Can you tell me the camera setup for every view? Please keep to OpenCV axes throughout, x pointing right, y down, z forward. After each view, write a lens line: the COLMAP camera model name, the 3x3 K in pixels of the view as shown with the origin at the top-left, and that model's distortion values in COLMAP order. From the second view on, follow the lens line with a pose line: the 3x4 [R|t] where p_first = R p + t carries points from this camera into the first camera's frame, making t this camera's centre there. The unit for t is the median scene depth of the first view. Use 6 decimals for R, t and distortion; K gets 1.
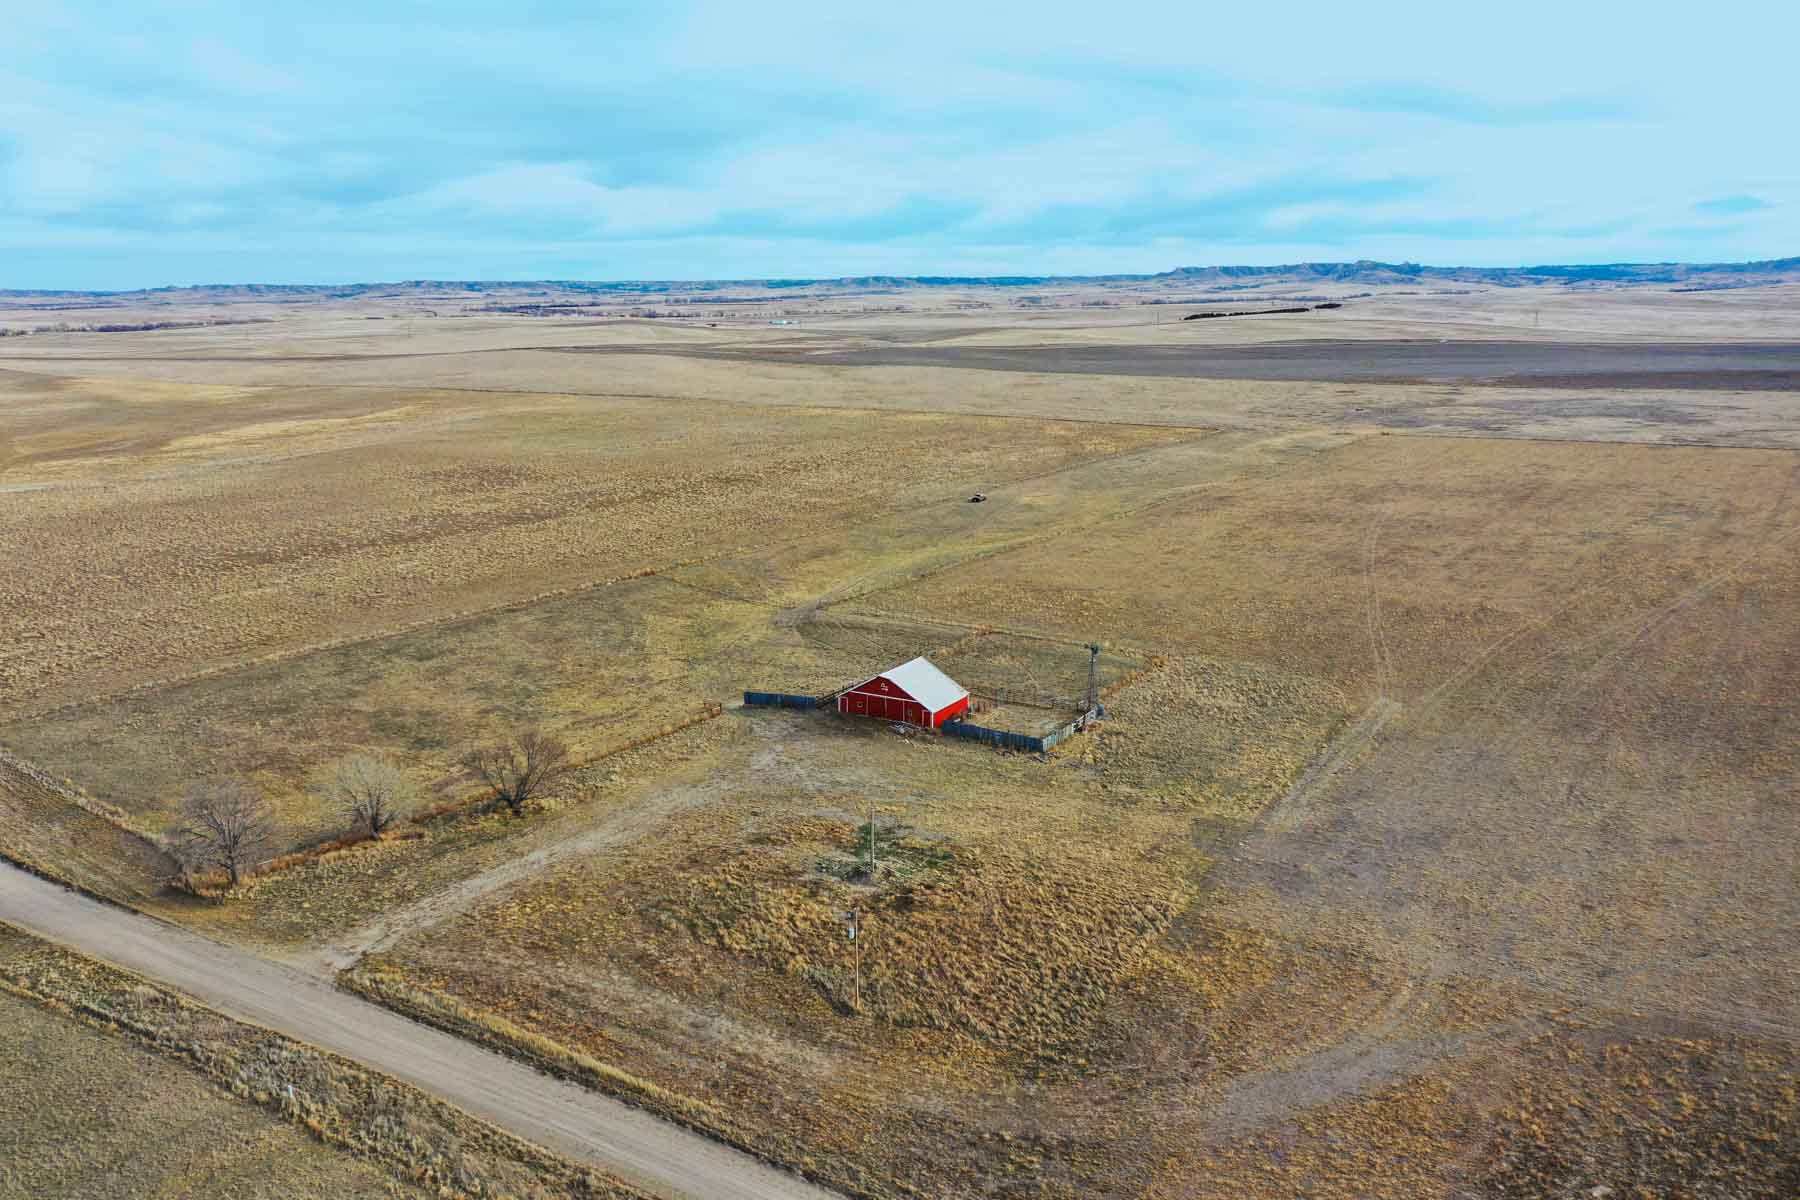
lens RADIAL K [[1427.1, 0, 901.1], [0, 1427.1, 598.5], [0, 0, 1]] dist [0.001567, 0.004531]
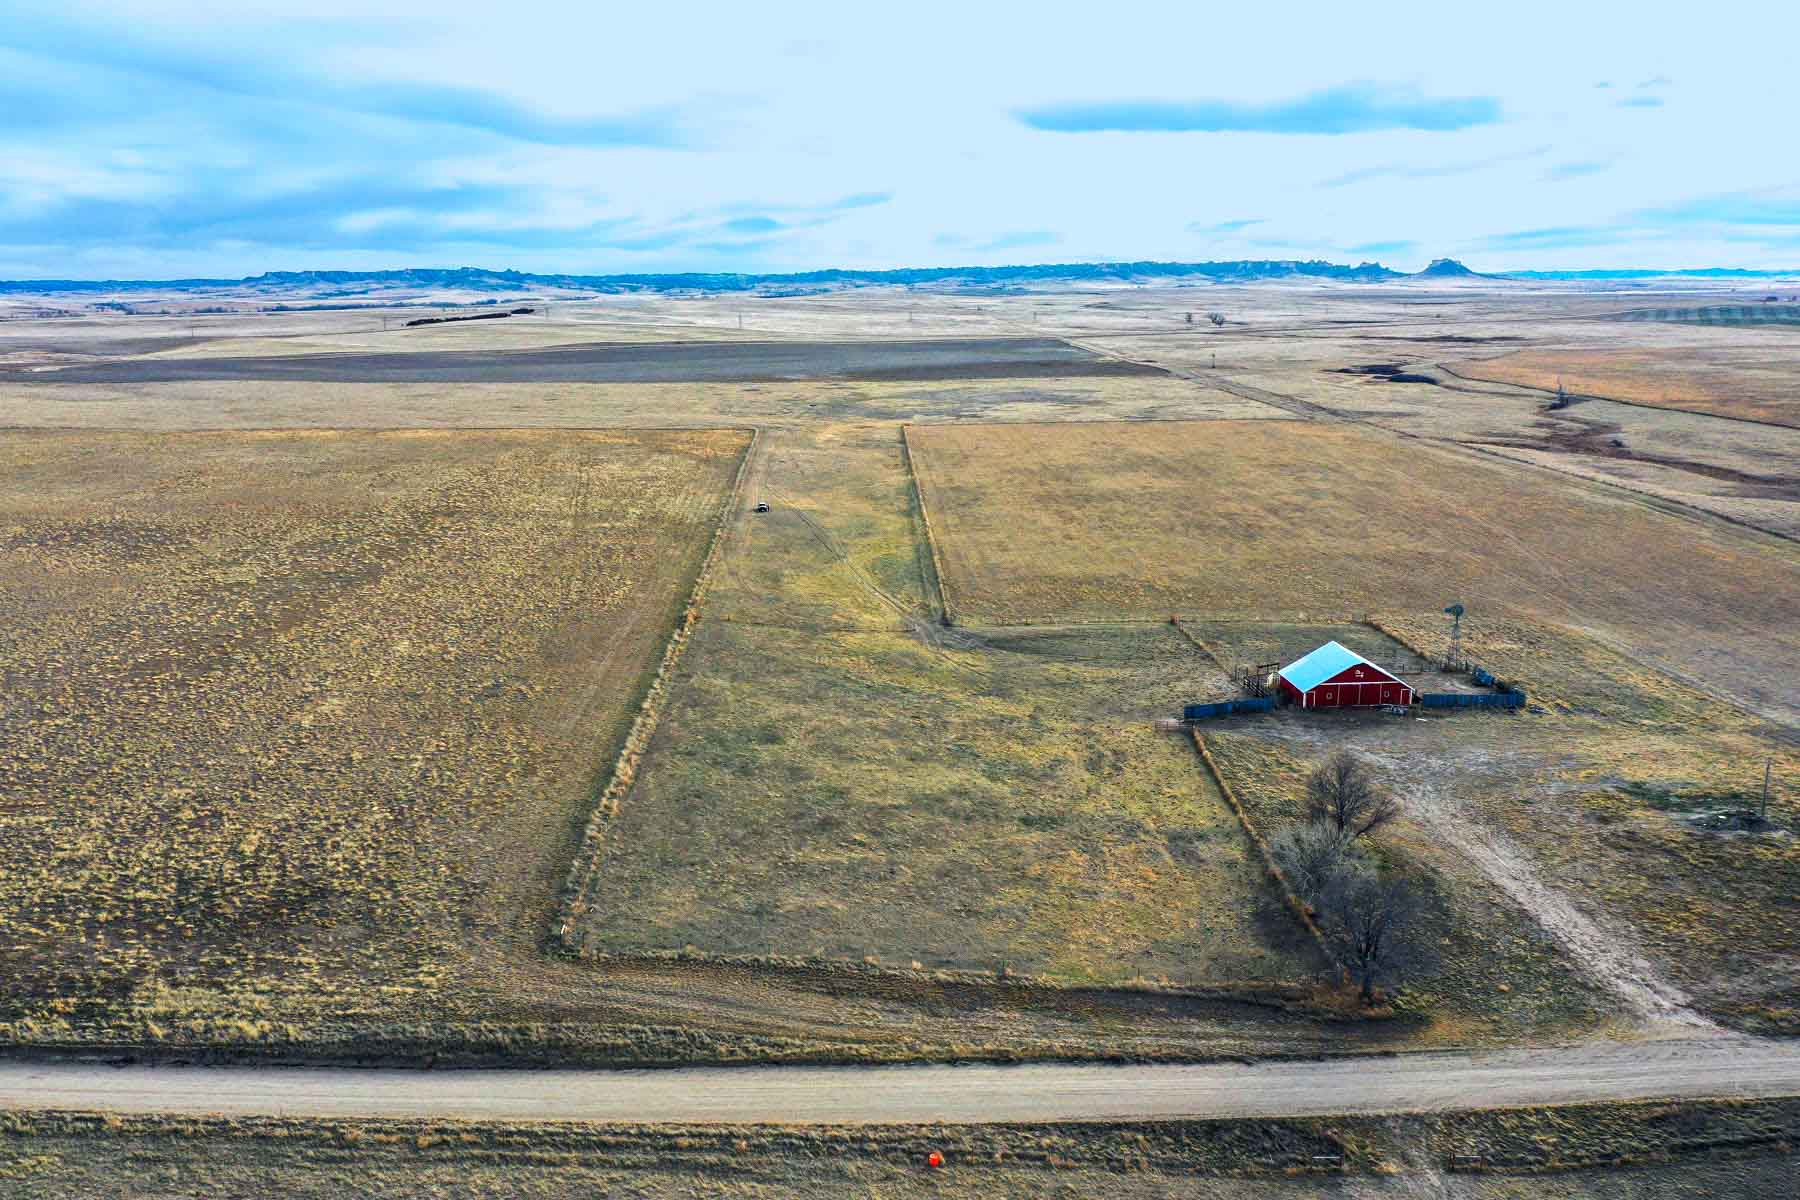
lens RADIAL K [[1427.1, 0, 899.9], [0, 1427.1, 600.3], [0, 0, 1]] dist [0.001567, 0.004531]
pose [[0.814046, -0.119355, 0.568404, -0.915404], [0.121305, 0.992013, 0.034577, -0.068776], [-0.567991, 0.040803, 0.822022, 0.387945]]
